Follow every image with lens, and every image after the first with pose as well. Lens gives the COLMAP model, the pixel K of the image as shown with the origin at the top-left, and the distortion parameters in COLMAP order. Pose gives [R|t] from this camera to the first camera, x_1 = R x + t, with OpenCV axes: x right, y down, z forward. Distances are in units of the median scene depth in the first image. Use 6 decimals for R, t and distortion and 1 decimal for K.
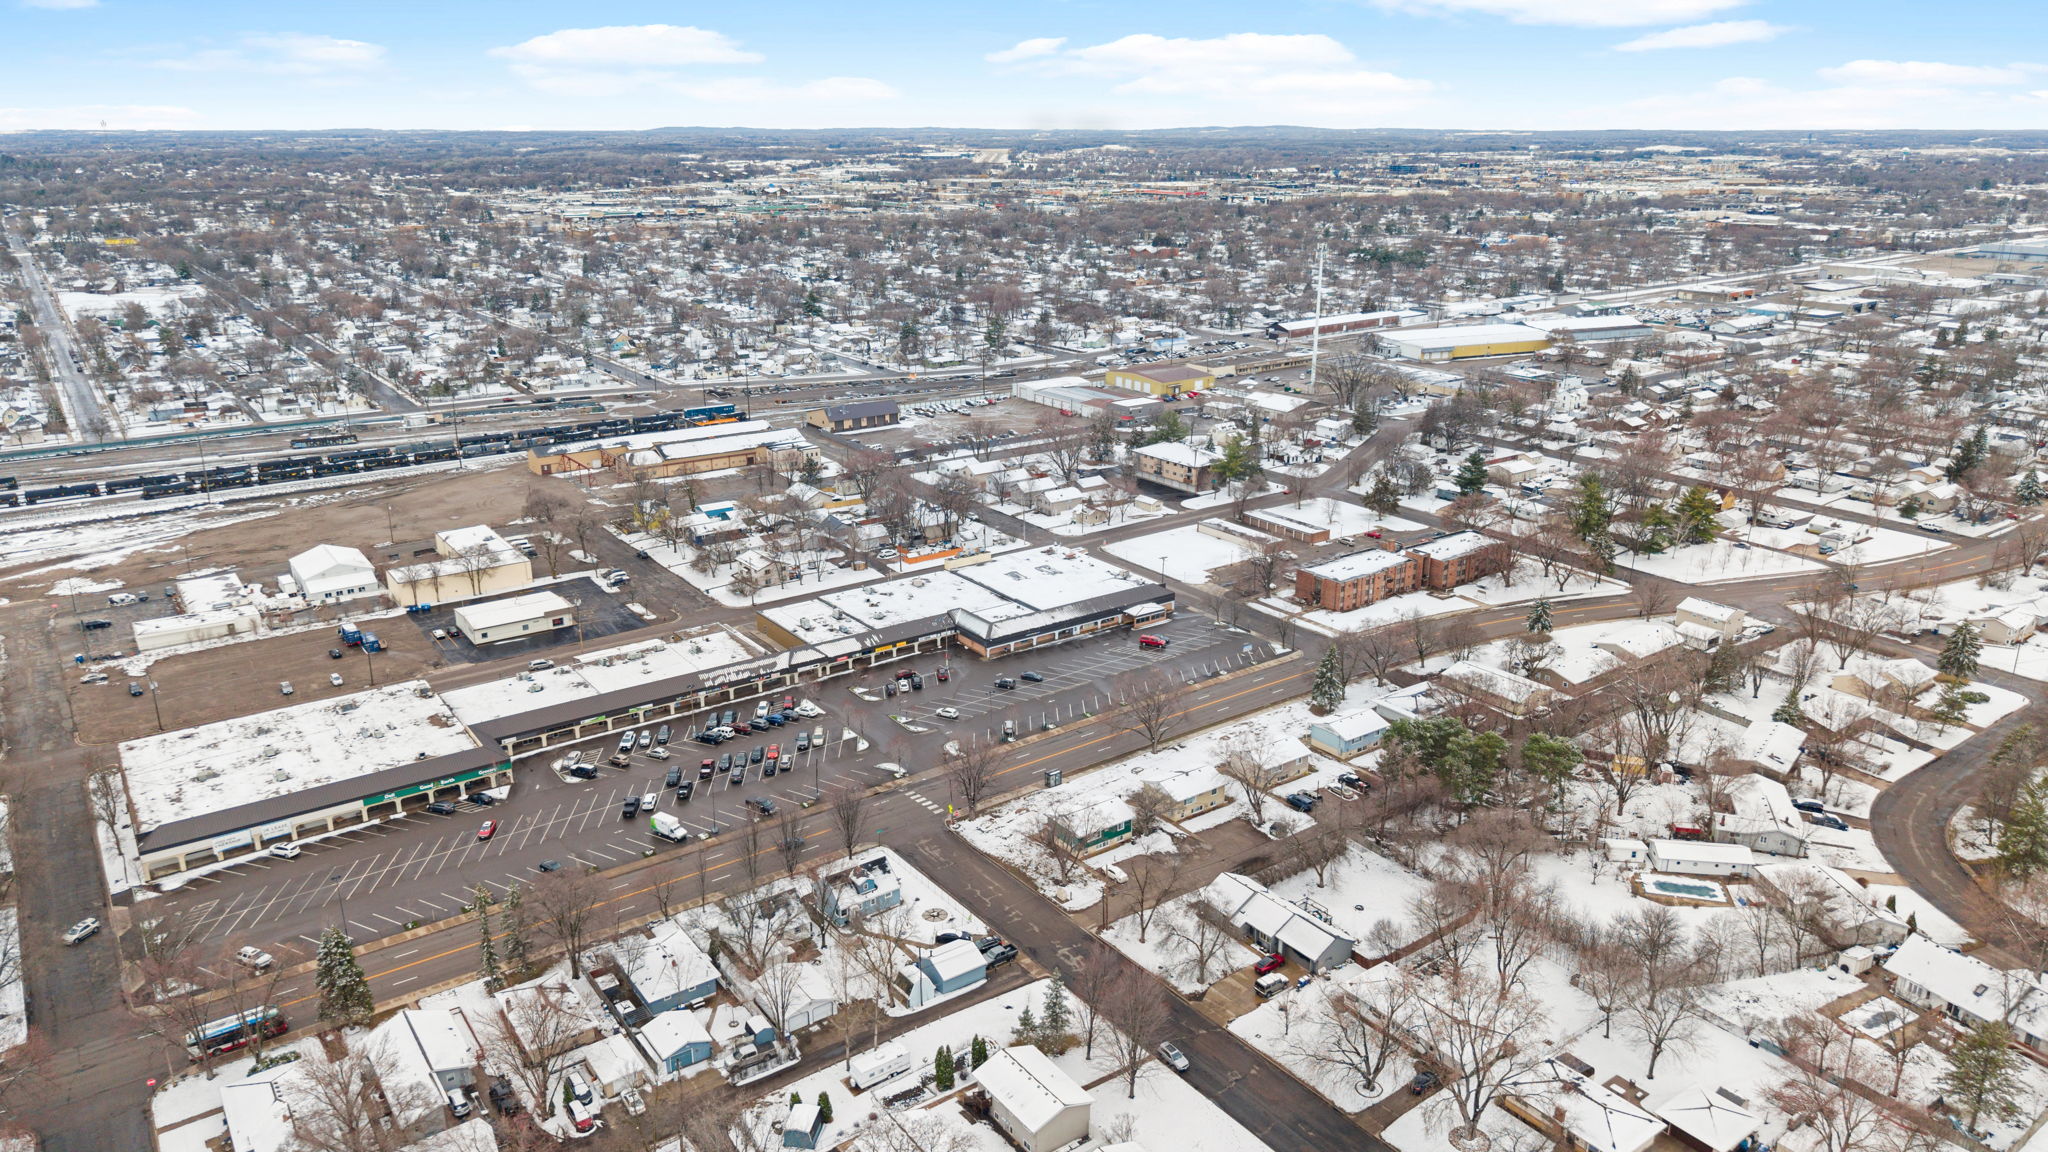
lens RADIAL K [[1381.7, 0, 1026.7], [0, 1381.7, 521.9], [0, 0, 1]] dist [0.053731, -0.069028]
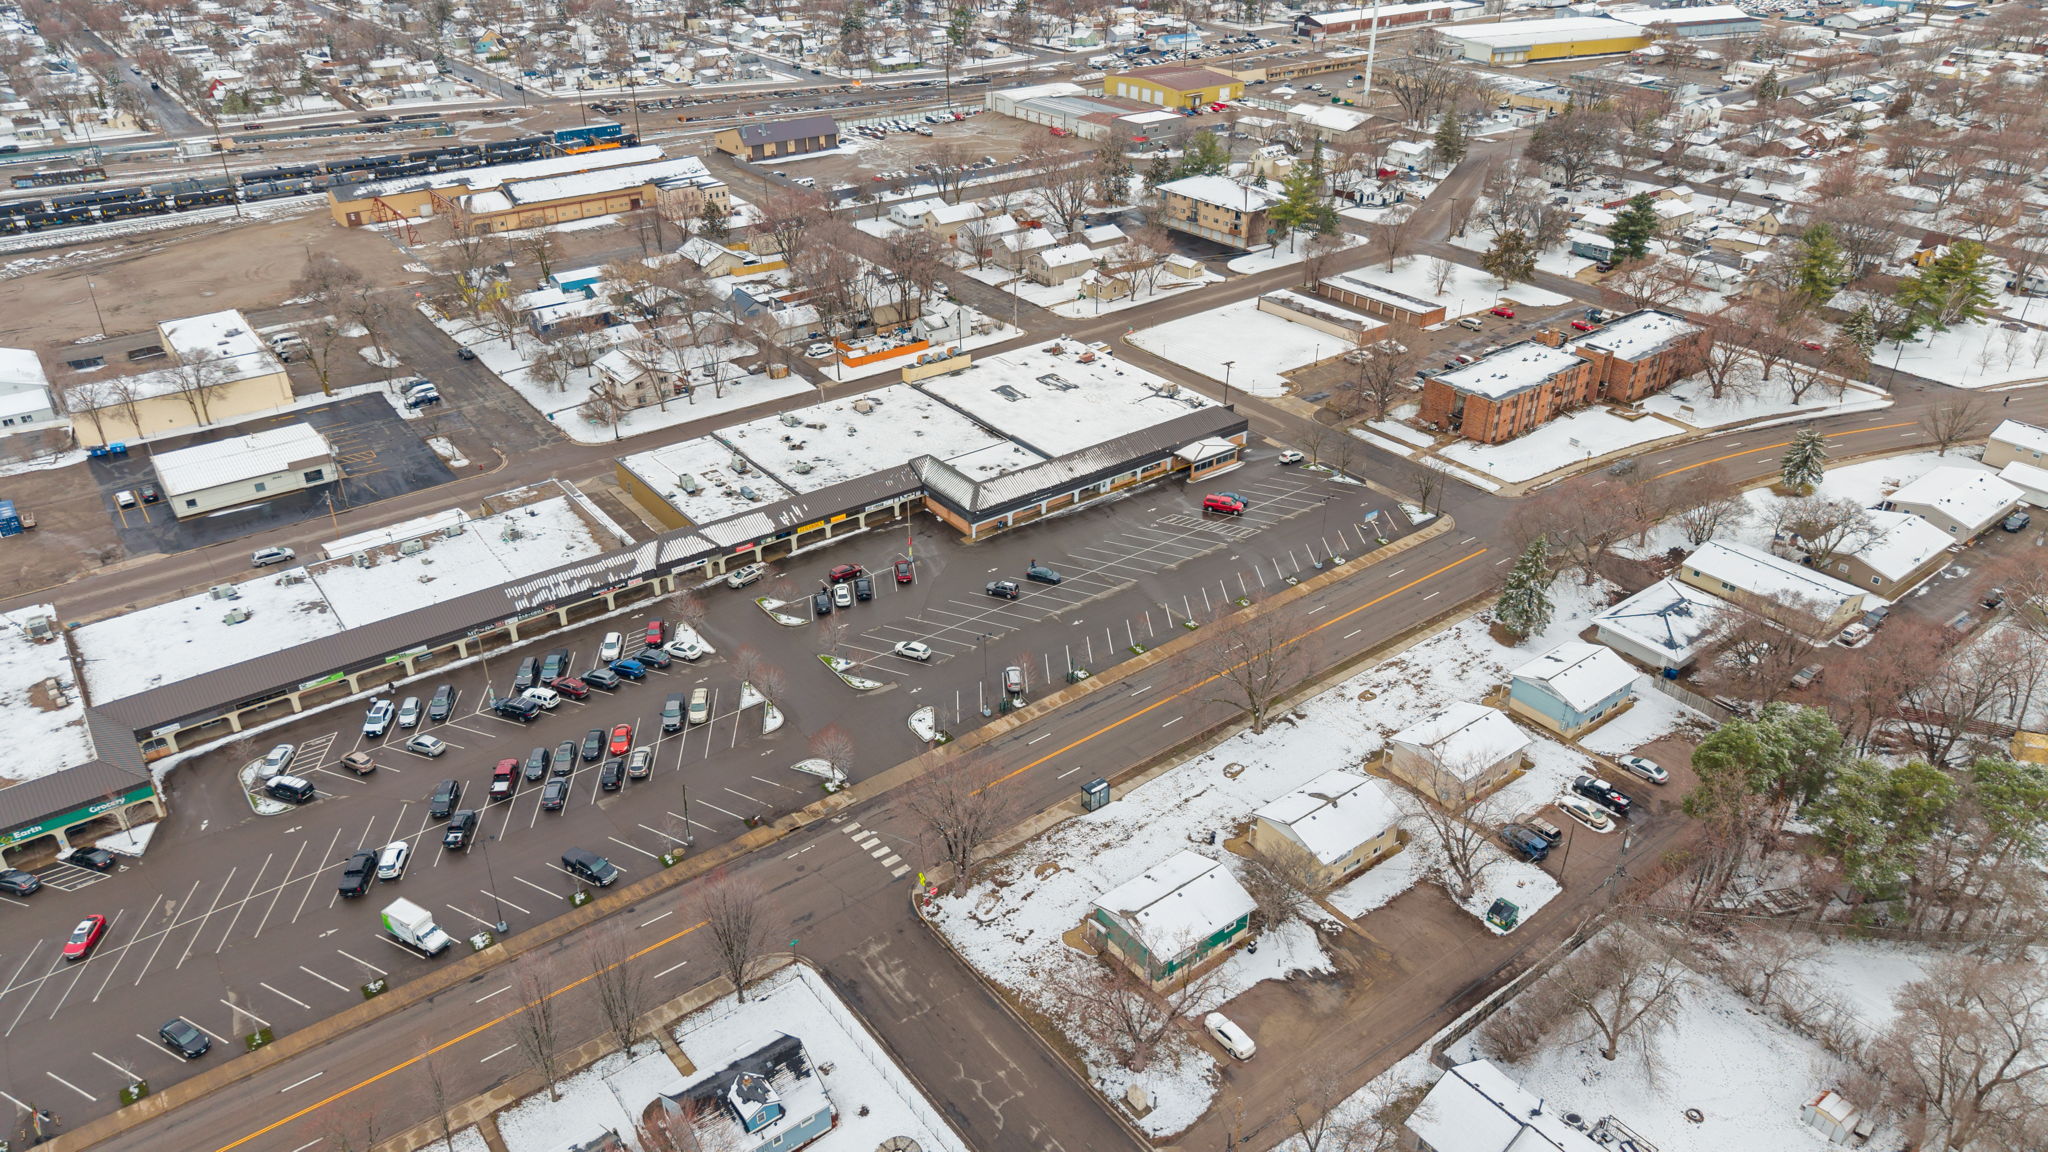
lens RADIAL K [[1367.6, 0, 1024.0], [0, 1367.6, 576.0], [0, 0, 1]] dist [0.003509, 0.006134]
pose [[0.999659, -0.011229, 0.023565, -0.017373], [0.005390, 0.972095, 0.234525, -0.029811], [-0.025541, -0.234318, 0.971824, 0.332532]]
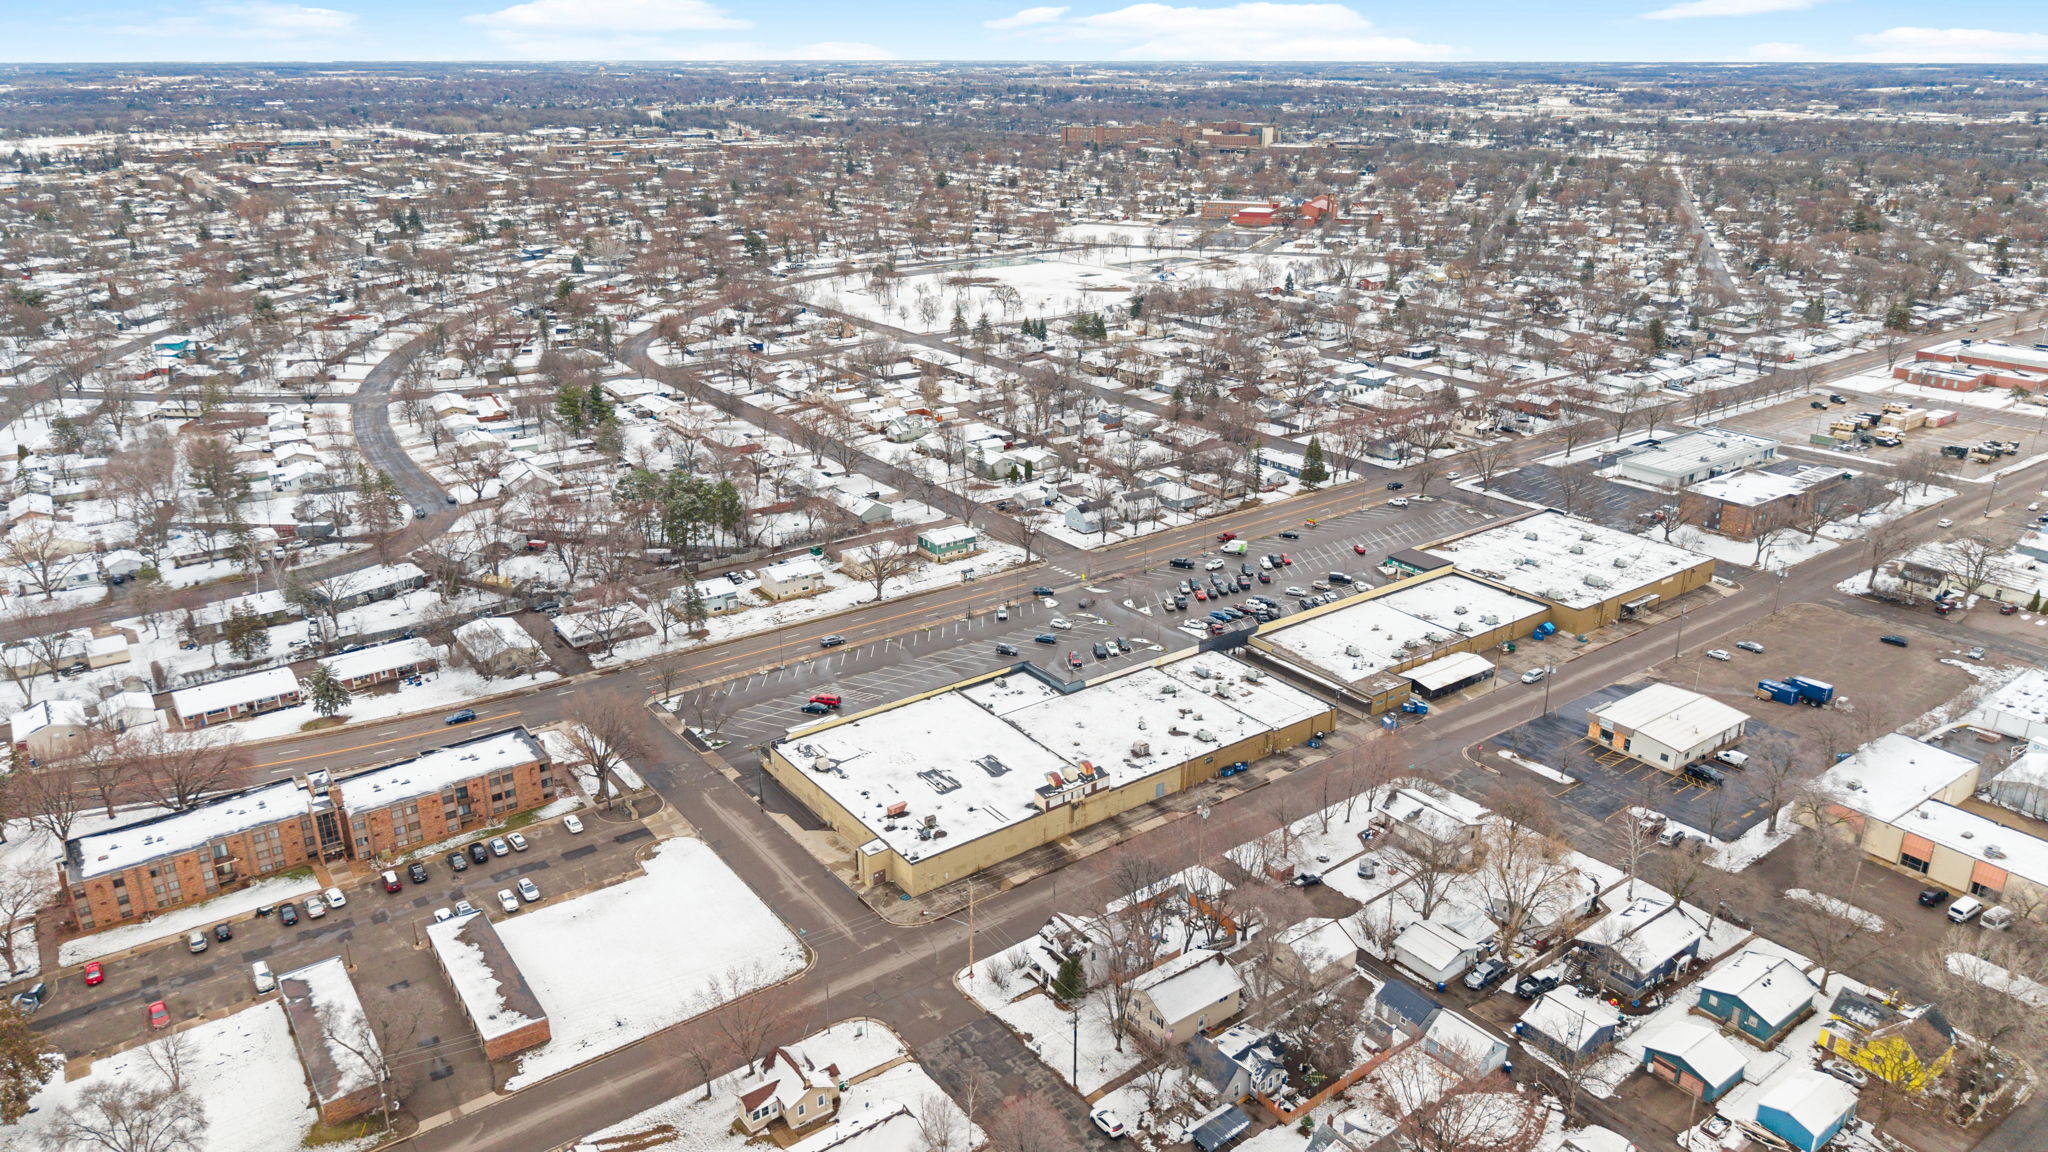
lens RADIAL K [[1362.1, 0, 1024.0], [0, 1362.1, 576.0], [0, 0, 1]] dist [0.012297, -0.011209]
pose [[-0.999959, 0.002731, -0.008581, -0.016995], [-0.002926, 0.802711, 0.596361, -0.406453], [0.008517, 0.596362, -0.802670, 1.451096]]
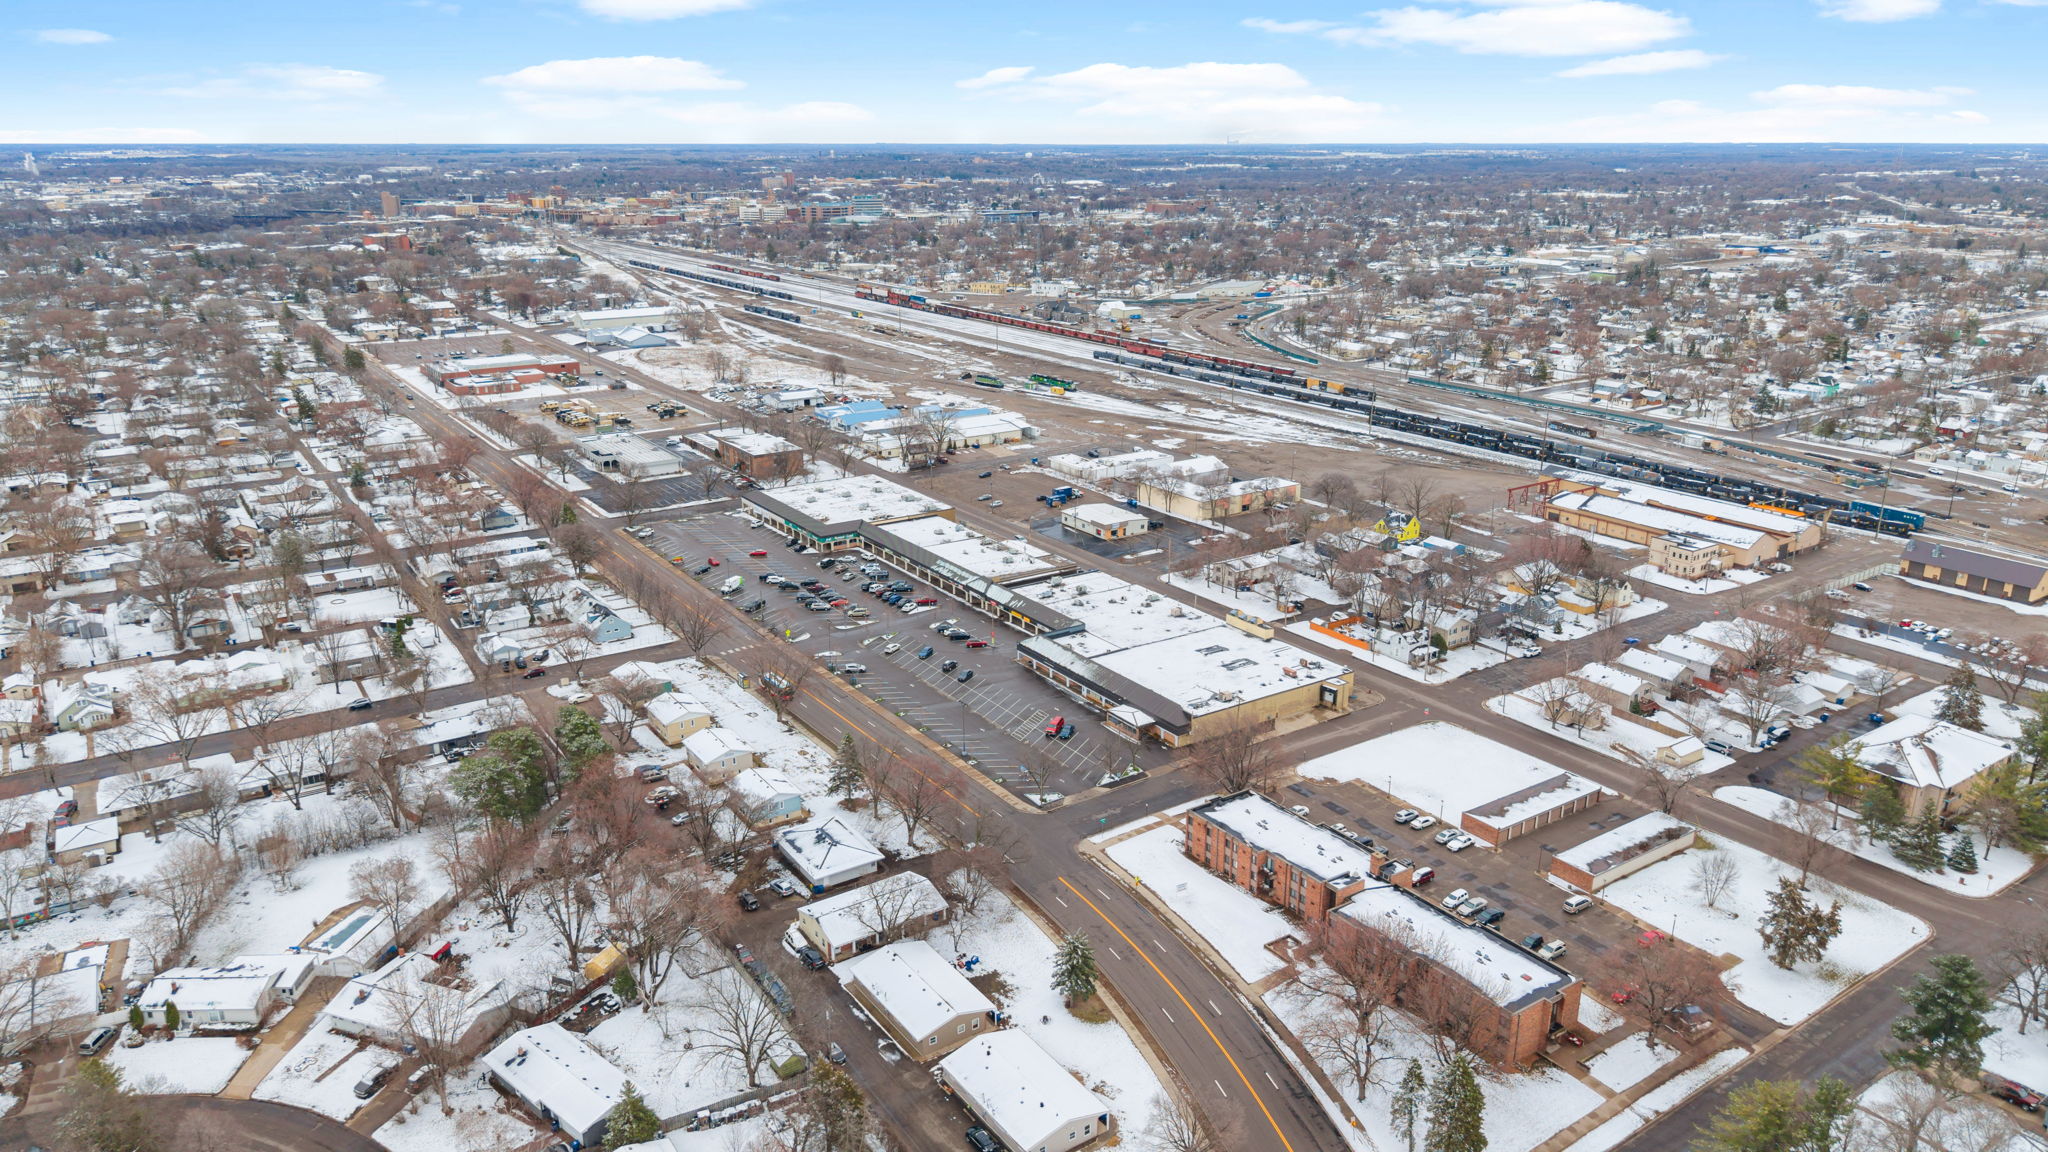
lens RADIAL K [[1369.4, 0, 1025.5], [0, 1369.4, 538.0], [0, 0, 1]] dist [0.059199, -0.076670]
pose [[-0.033374, 0.278034, -0.959991, 0.803512], [-0.274158, 0.921135, 0.276311, -0.231824], [0.961105, 0.272411, 0.045483, 0.828071]]
